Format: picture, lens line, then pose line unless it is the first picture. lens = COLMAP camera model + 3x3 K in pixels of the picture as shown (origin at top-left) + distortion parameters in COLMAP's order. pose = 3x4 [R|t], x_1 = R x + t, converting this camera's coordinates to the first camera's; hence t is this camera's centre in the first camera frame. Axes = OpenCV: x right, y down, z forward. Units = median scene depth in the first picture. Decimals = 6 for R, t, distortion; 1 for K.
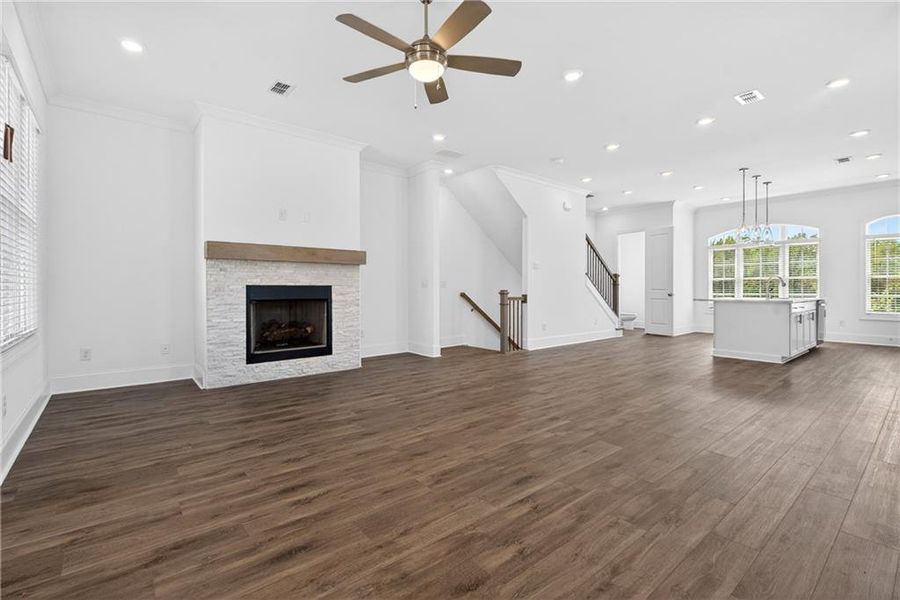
lens RADIAL K [[406.1, 0, 446.0], [0, 406.1, 292.1], [0, 0, 1]] dist [0.002186, -0.000229]
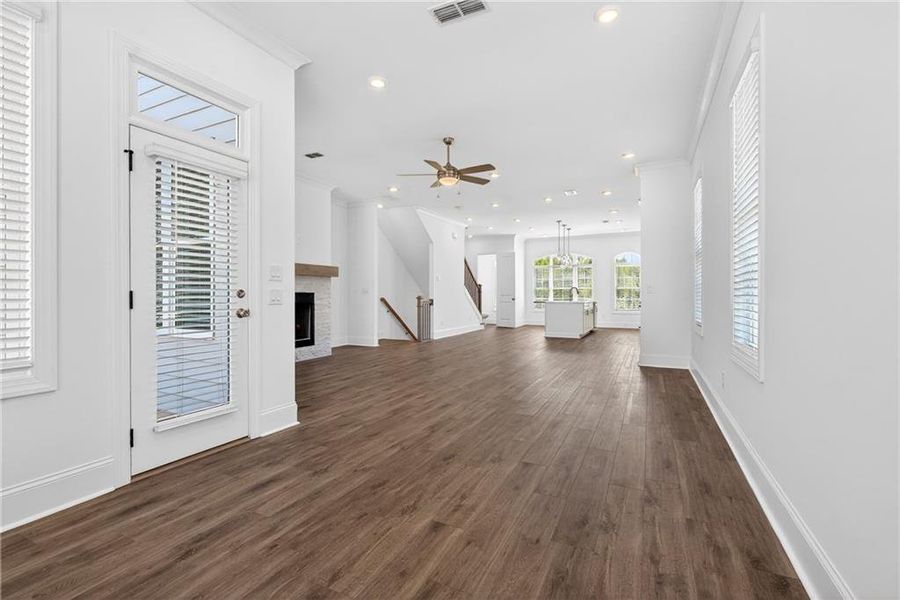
lens RADIAL K [[402.0, 0, 451.2], [0, 402.0, 295.9], [0, 0, 1]] dist [0.000516, -0.000213]
pose [[0.911835, -0.000690, 0.410556, -0.398602], [0.002308, 0.999991, -0.003446, 0.000184], [-0.410550, 0.004090, 0.911829, -0.355874]]
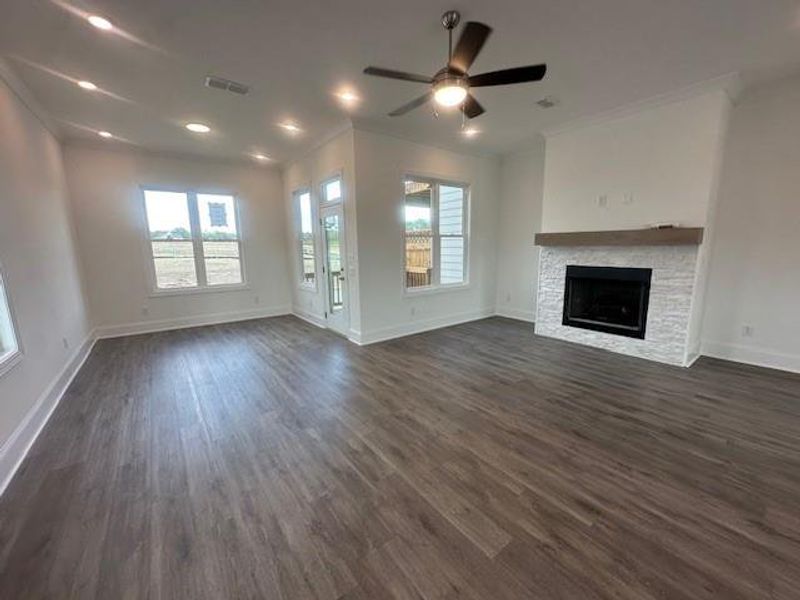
lens RADIAL K [[317.3, 0, 398.7], [0, 317.3, 301.5], [0, 0, 1]] dist [-0.009166, -0.000101]
pose [[-0.039292, 0.173787, -0.983999, 0.446435], [0.008282, 0.984782, 0.173594, -0.068615], [0.999193, -0.001328, -0.040133, 0.436609]]
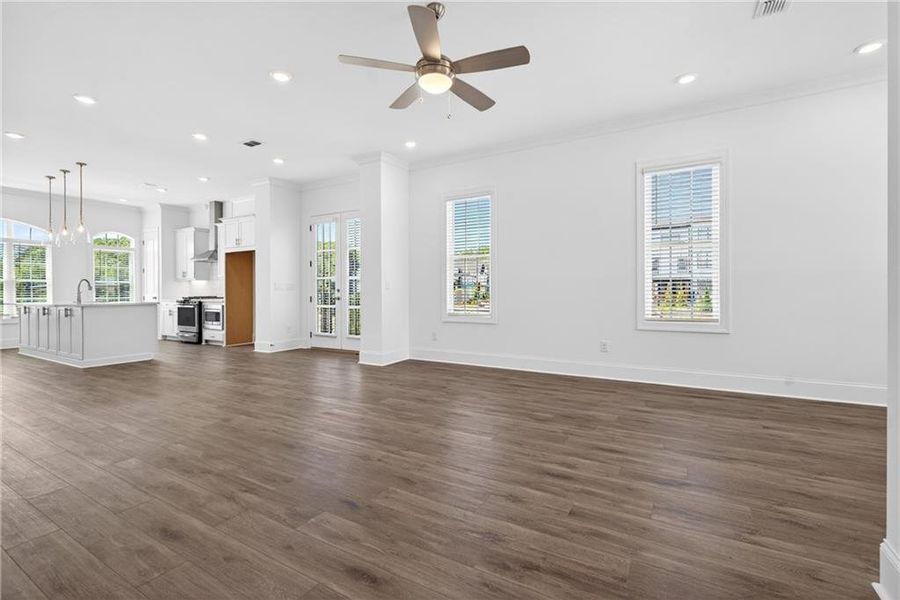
lens RADIAL K [[406.1, 0, 446.0], [0, 406.1, 292.1], [0, 0, 1]] dist [0.002186, -0.000229]
pose [[-0.337067, 0.004580, 0.941470, -0.515915], [0.008383, 0.999963, -0.001863, -0.000118], [-0.941443, 0.007264, -0.337093, 0.656135]]
